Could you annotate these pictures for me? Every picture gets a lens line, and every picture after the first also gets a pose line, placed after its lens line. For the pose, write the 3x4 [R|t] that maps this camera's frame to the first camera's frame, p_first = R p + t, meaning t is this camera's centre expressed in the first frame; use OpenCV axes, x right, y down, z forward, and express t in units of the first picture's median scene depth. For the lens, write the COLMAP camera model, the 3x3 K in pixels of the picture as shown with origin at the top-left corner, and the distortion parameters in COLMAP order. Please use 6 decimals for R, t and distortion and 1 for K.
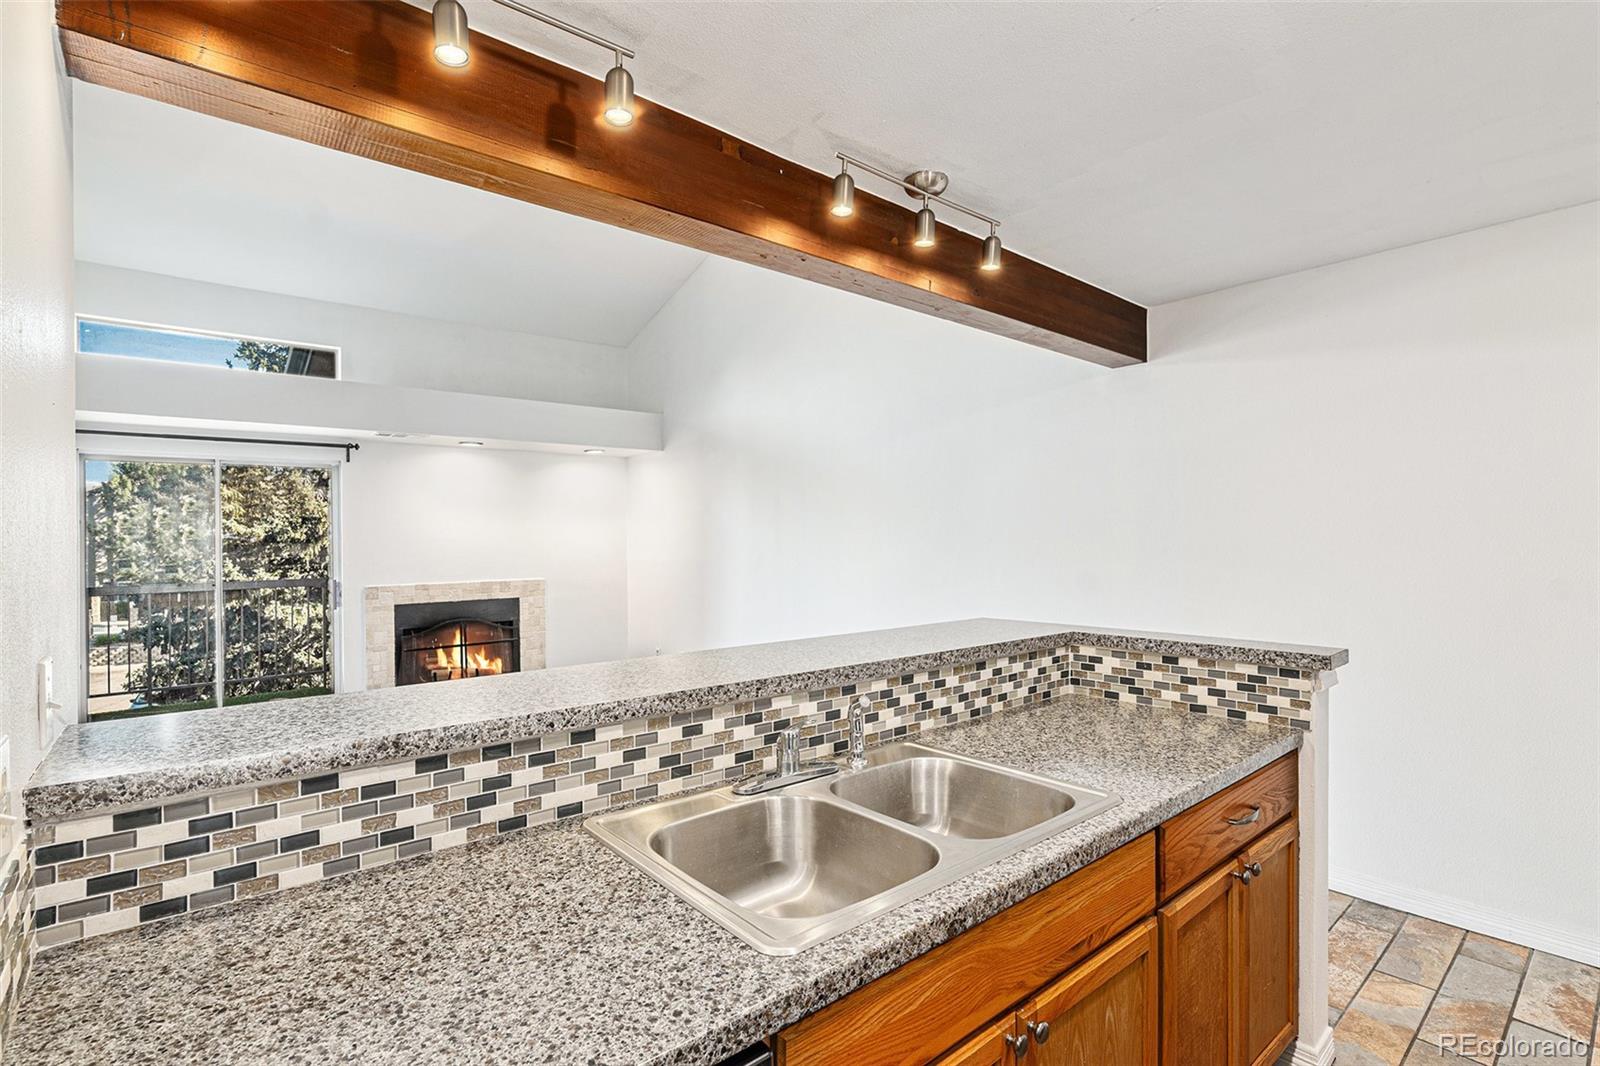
lens RADIAL K [[756.6, 0, 817.4], [0, 756.6, 538.6], [0, 0, 1]] dist [-0.015970, 0.004030]
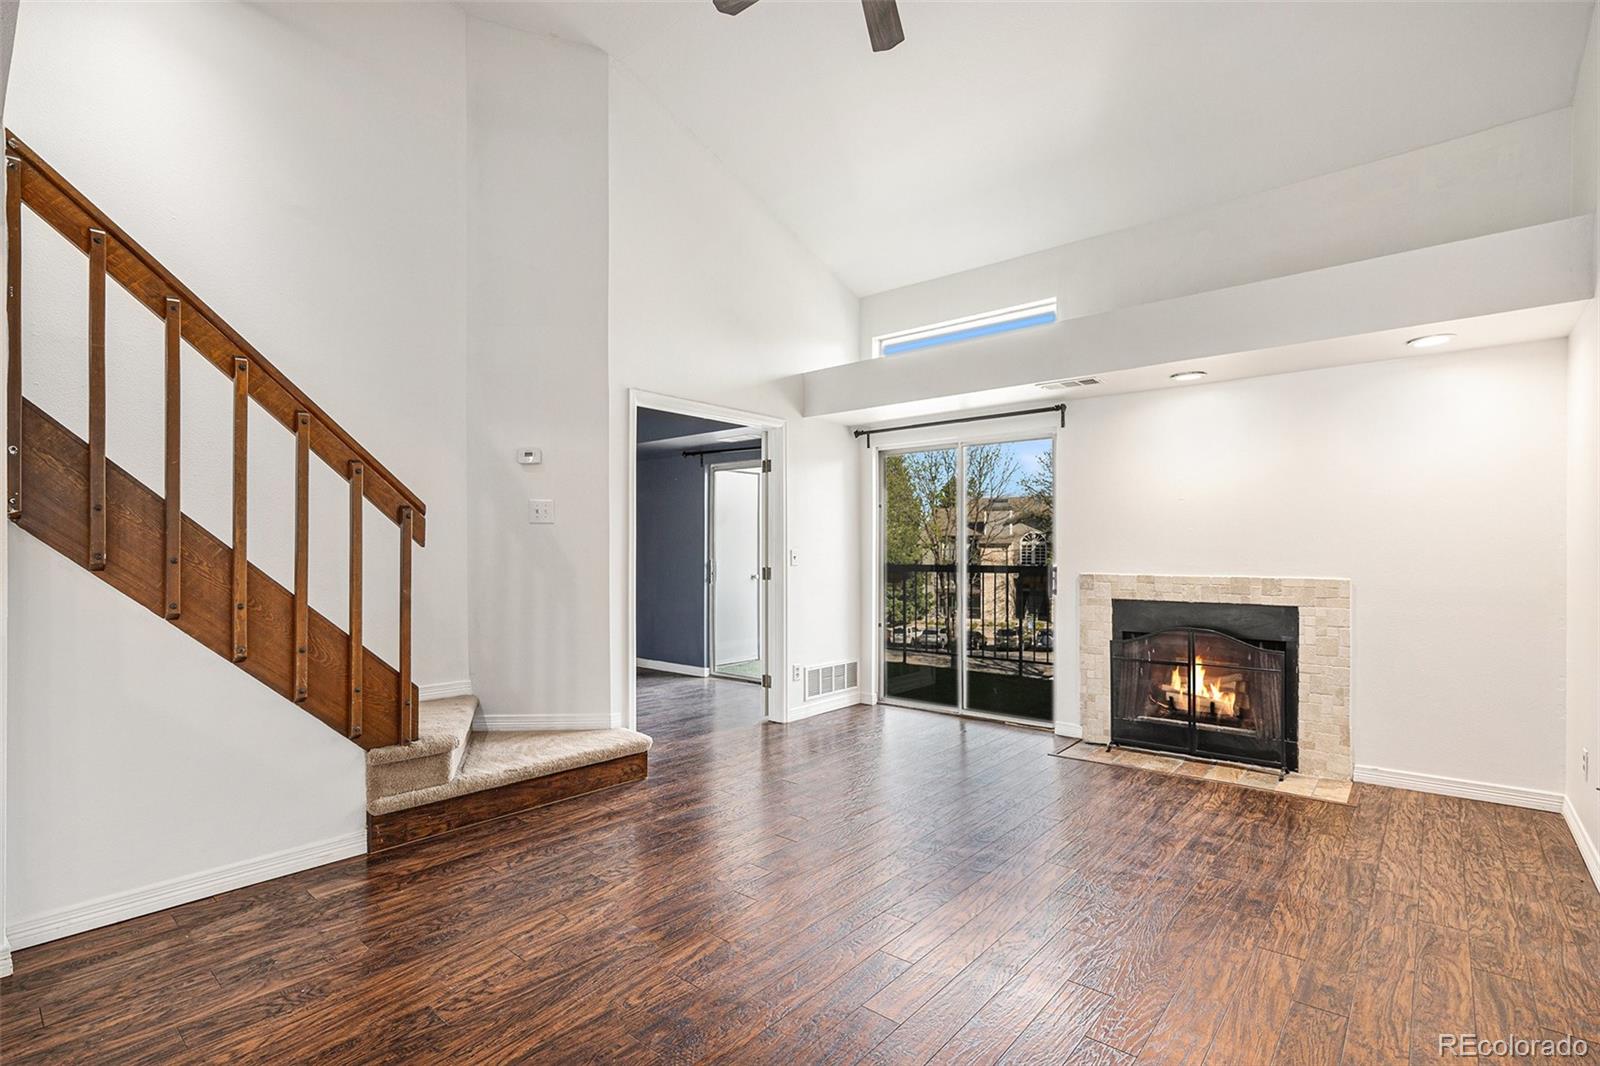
lens RADIAL K [[756.6, 0, 788.2], [0, 756.6, 545.8], [0, 0, 1]] dist [-0.015970, 0.004030]
pose [[0.131185, 0.006604, -0.991336, 0.512556], [0.000152, 0.999978, 0.006682, 0.076107], [0.991358, -0.001028, 0.131181, 1.586384]]
